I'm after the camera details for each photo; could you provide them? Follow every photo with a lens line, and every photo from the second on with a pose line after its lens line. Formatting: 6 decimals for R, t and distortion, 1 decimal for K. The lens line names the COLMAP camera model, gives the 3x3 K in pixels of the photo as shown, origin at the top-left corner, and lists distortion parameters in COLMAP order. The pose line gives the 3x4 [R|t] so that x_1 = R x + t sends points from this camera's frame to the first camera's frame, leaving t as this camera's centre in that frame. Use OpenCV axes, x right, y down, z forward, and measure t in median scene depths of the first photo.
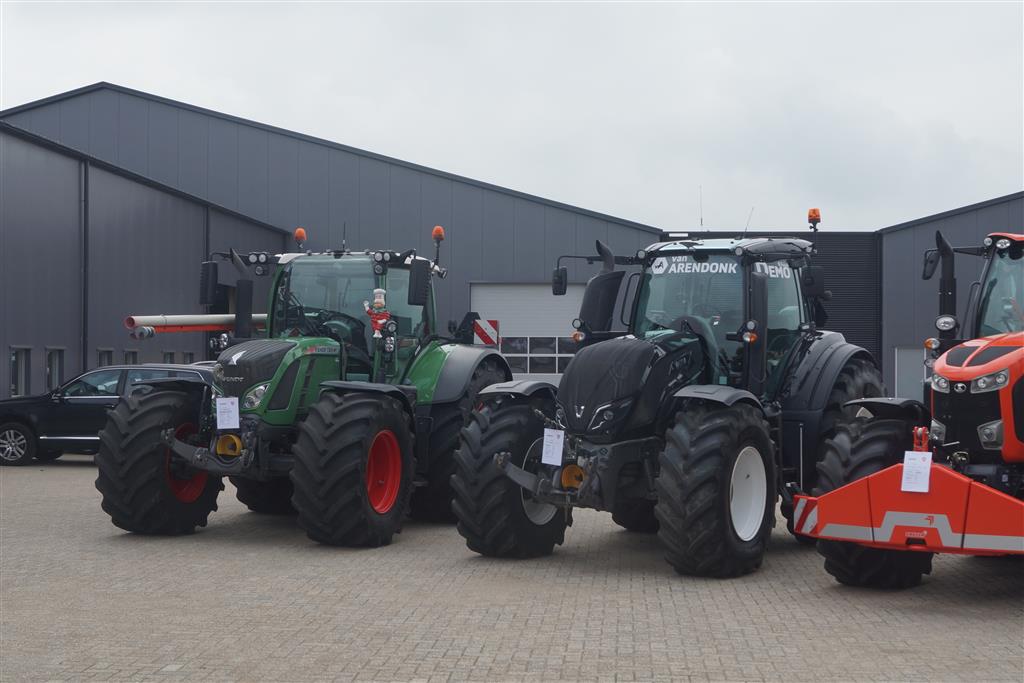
lens RADIAL K [[1582.2, 0, 512.0], [0, 1582.2, 341.5], [0, 0, 1]] dist [-0.045559, -0.033926]
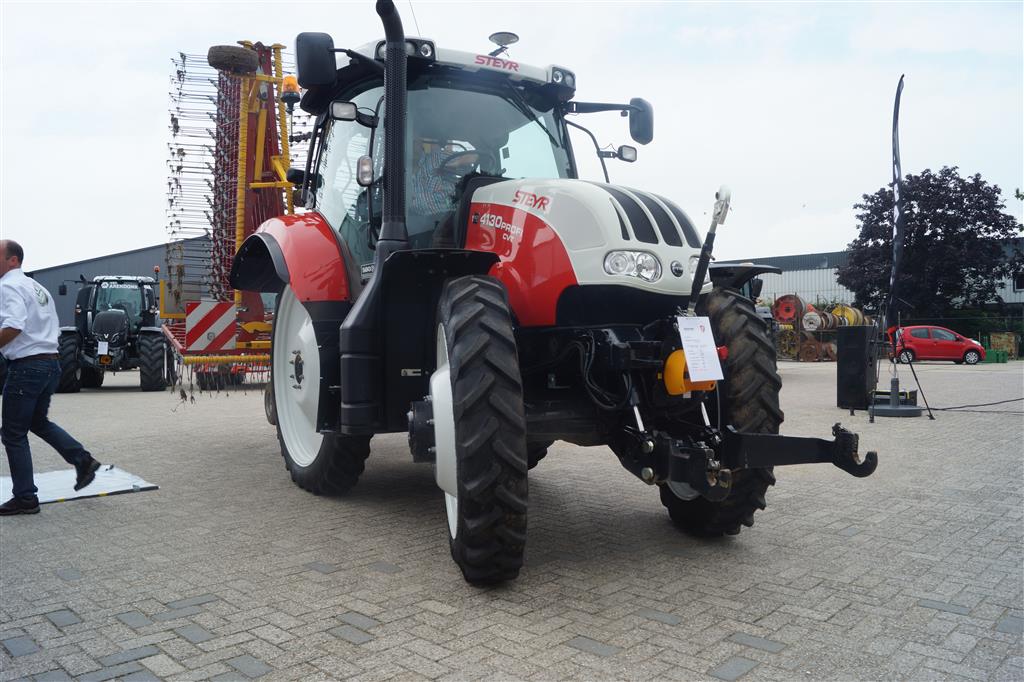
lens RADIAL K [[798.3, 0, 512.0], [0, 798.3, 341.0], [0, 0, 1]] dist [-0.082948, 0.015150]
pose [[0.636340, -0.017700, 0.771205, -0.579117], [0.009372, 0.999840, 0.015214, 0.039084], [-0.771351, -0.002453, 0.636405, -0.446584]]
